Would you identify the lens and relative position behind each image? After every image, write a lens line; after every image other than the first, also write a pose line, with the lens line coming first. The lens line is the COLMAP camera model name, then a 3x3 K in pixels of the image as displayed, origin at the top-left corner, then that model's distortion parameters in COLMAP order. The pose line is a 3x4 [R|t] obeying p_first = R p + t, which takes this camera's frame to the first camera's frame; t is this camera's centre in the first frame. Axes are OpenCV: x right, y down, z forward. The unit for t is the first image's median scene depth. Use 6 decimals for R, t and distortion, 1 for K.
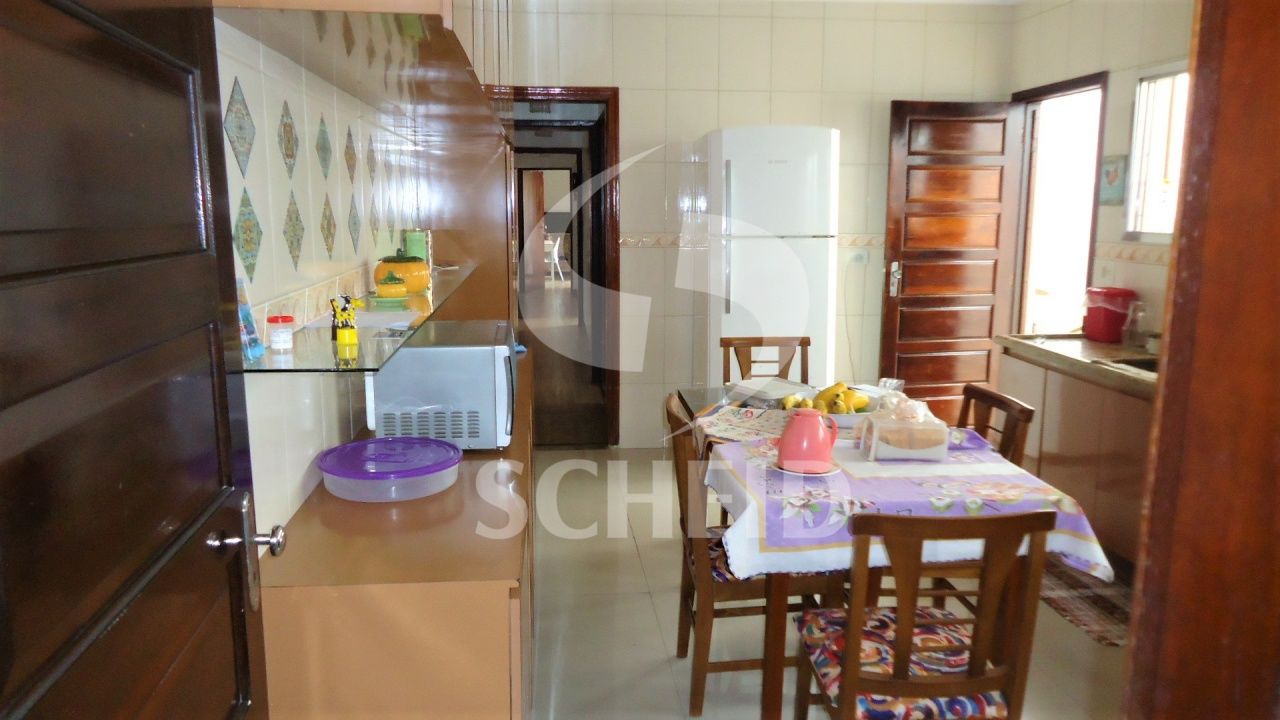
lens RADIAL K [[899.7, 0, 640.0], [0, 899.7, 360.0], [0, 0, 1]] dist [-0.008754, -0.005311]
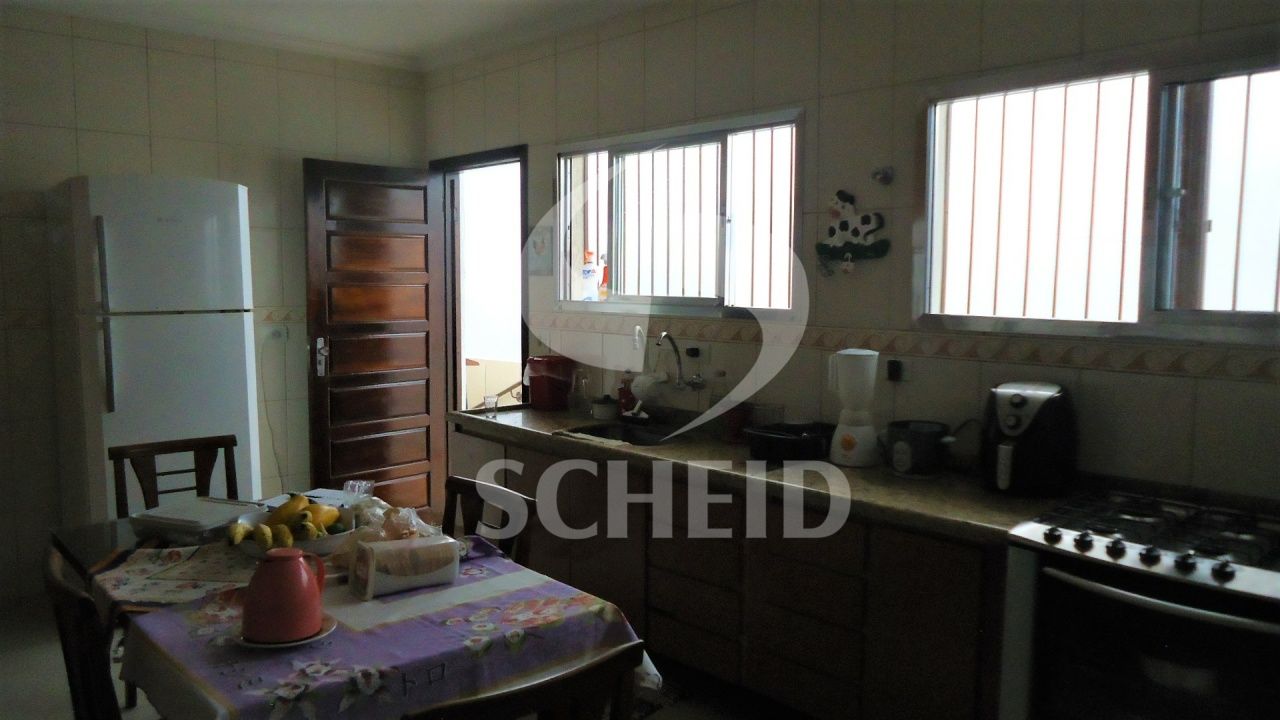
lens RADIAL K [[899.7, 0, 640.0], [0, 899.7, 360.0], [0, 0, 1]] dist [-0.008754, -0.005311]
pose [[0.791984, -0.051209, 0.608391, -0.010257], [0.098167, 0.994192, -0.044109, -0.021180], [-0.602598, 0.094658, 0.792411, 0.134492]]
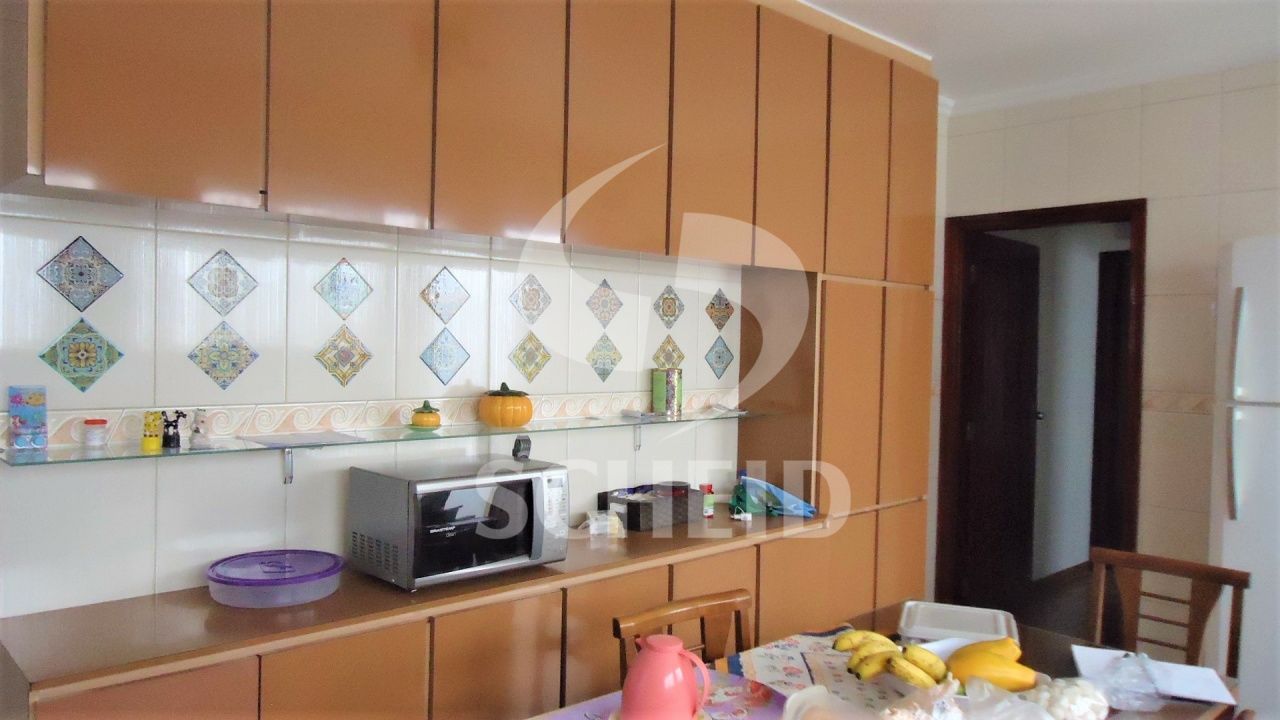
lens RADIAL K [[899.7, 0, 640.0], [0, 899.7, 360.0], [0, 0, 1]] dist [-0.008754, -0.005311]
pose [[0.611777, 0.017742, -0.790831, 0.405347], [-0.148786, 0.984485, -0.093013, -0.049180], [0.776912, 0.174568, 0.604925, 0.308285]]
